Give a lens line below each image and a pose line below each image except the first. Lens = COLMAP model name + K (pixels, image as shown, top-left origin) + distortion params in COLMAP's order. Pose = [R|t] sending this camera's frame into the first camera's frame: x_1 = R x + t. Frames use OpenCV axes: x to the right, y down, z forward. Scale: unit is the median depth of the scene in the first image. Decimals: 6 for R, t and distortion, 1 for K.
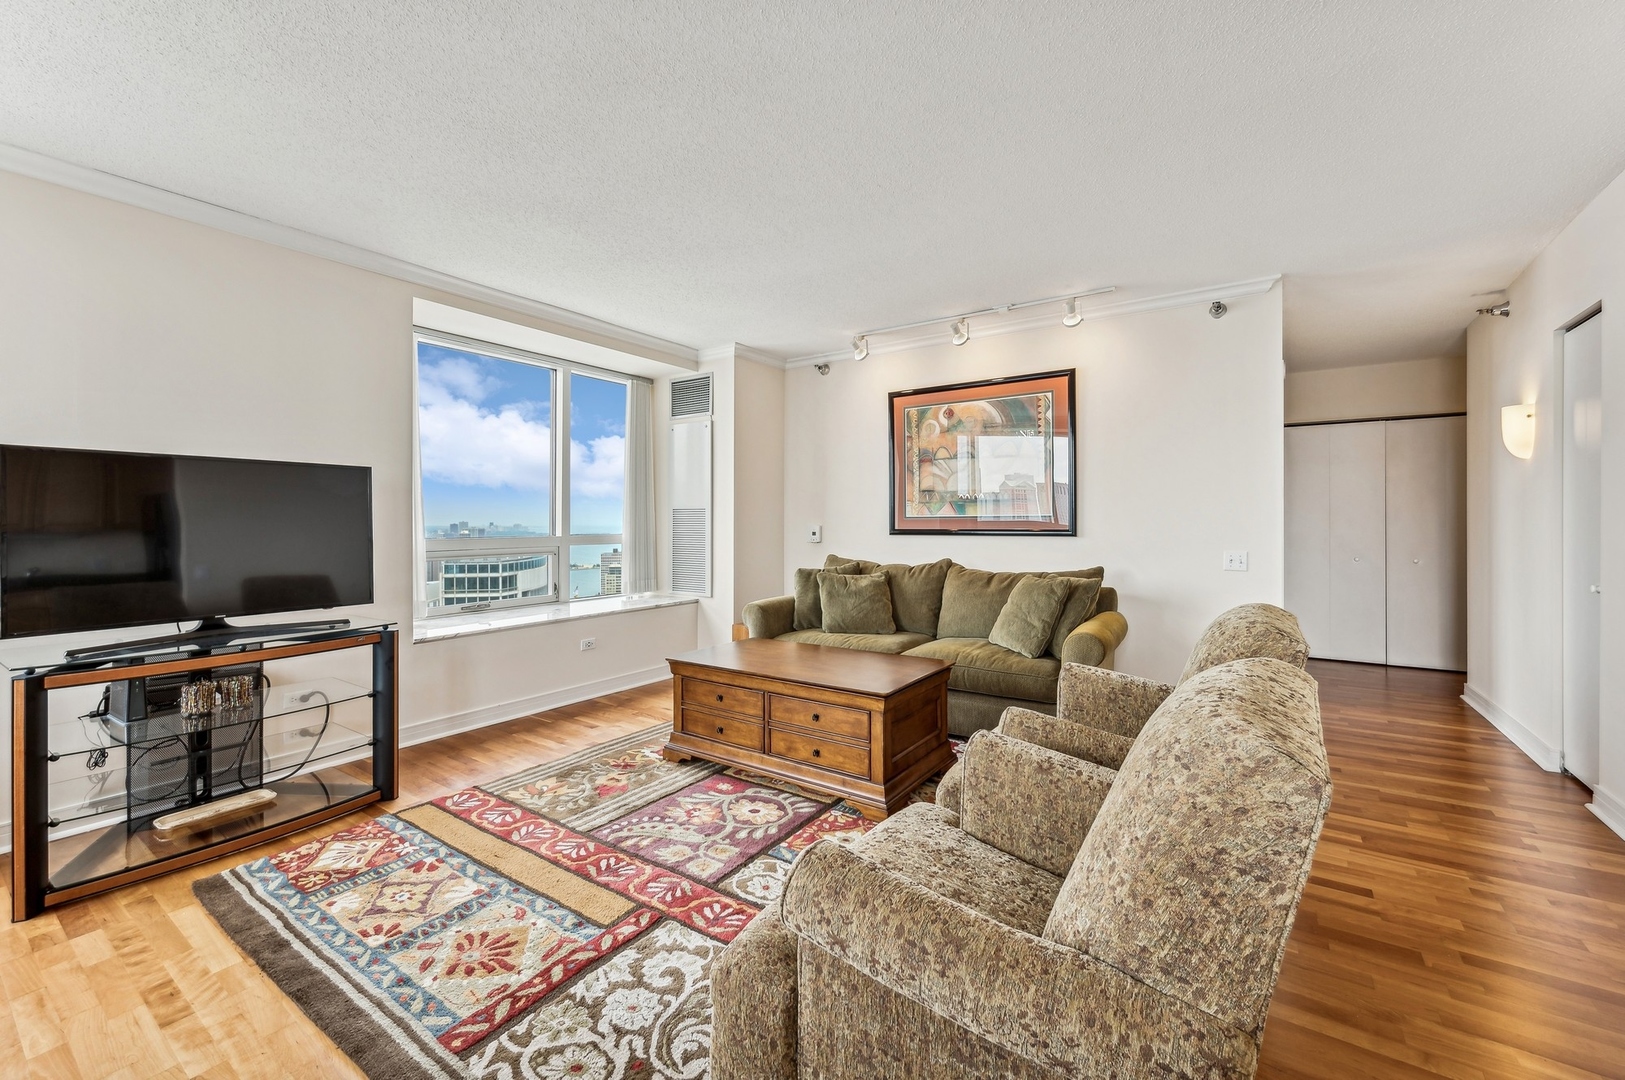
lens RADIAL K [[652.1, 0, 812.8], [0, 652.1, 528.2], [0, 0, 1]] dist [-0.002185, -0.000231]
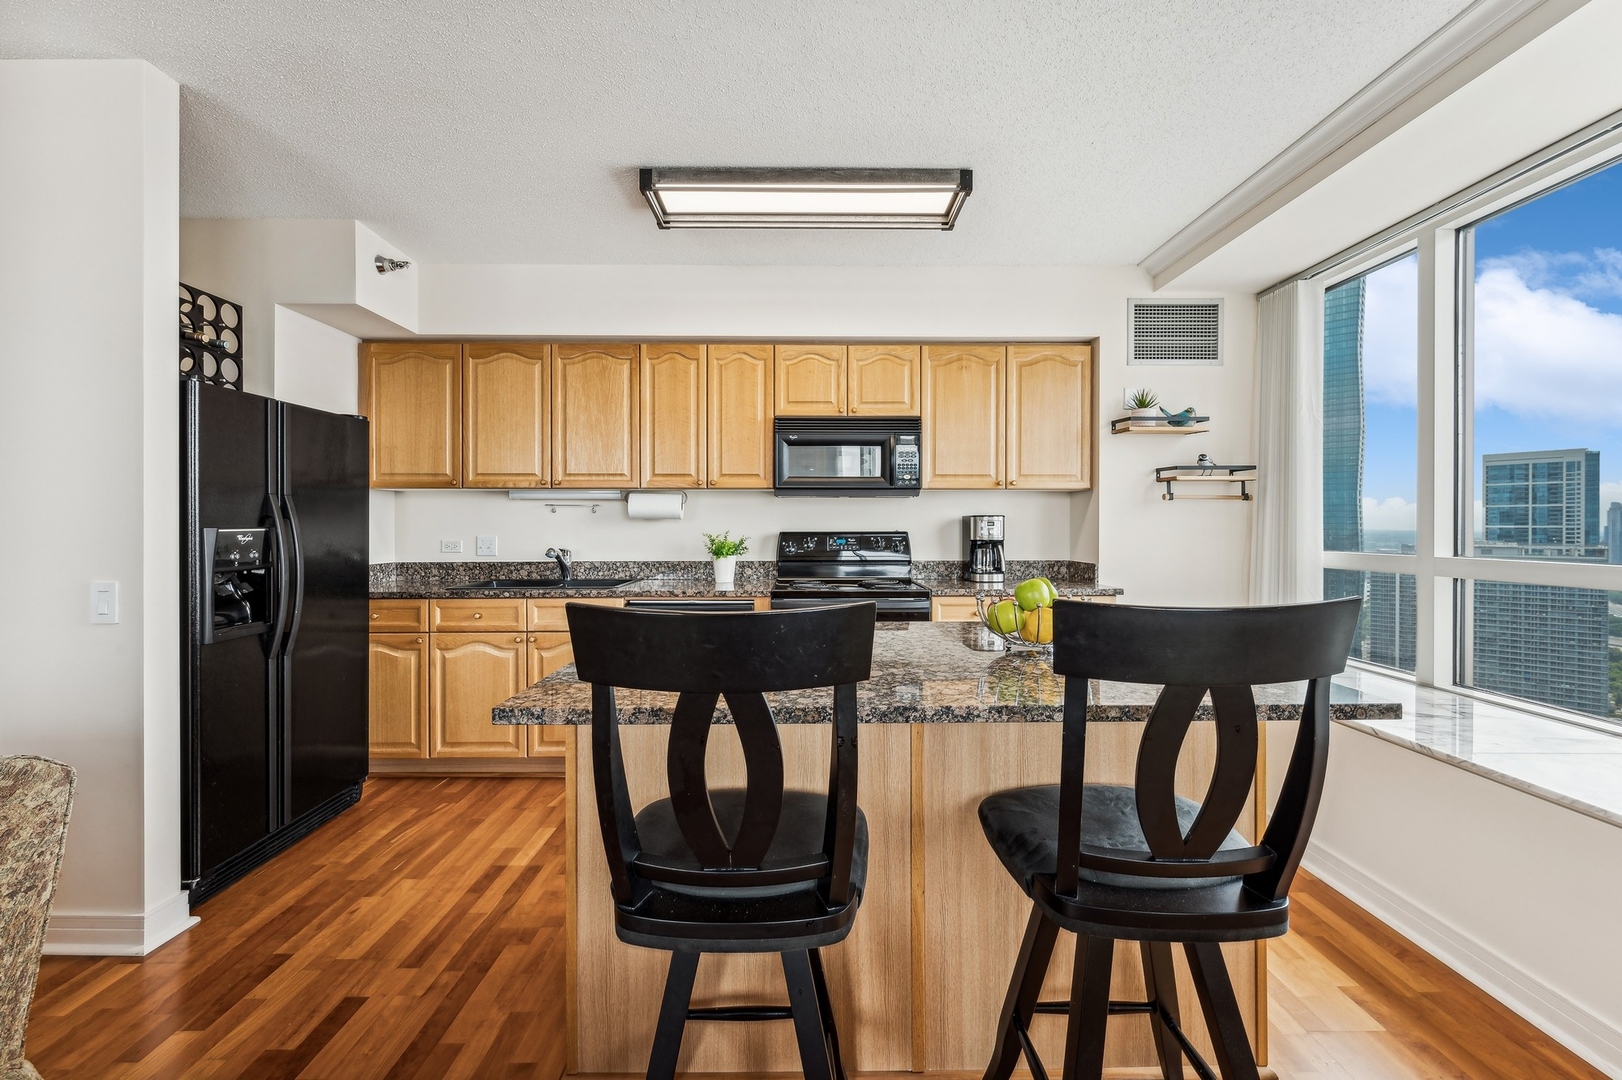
lens RADIAL K [[650.9, 0, 811.3], [0, 650.9, 528.2], [0, 0, 1]] dist [-0.002185, -0.000231]
pose [[-0.574102, -0.000320, 0.818784, -0.139150], [0.014257, 0.999844, 0.010387, 0.000655], [-0.818660, 0.017637, -0.574008, 0.106878]]
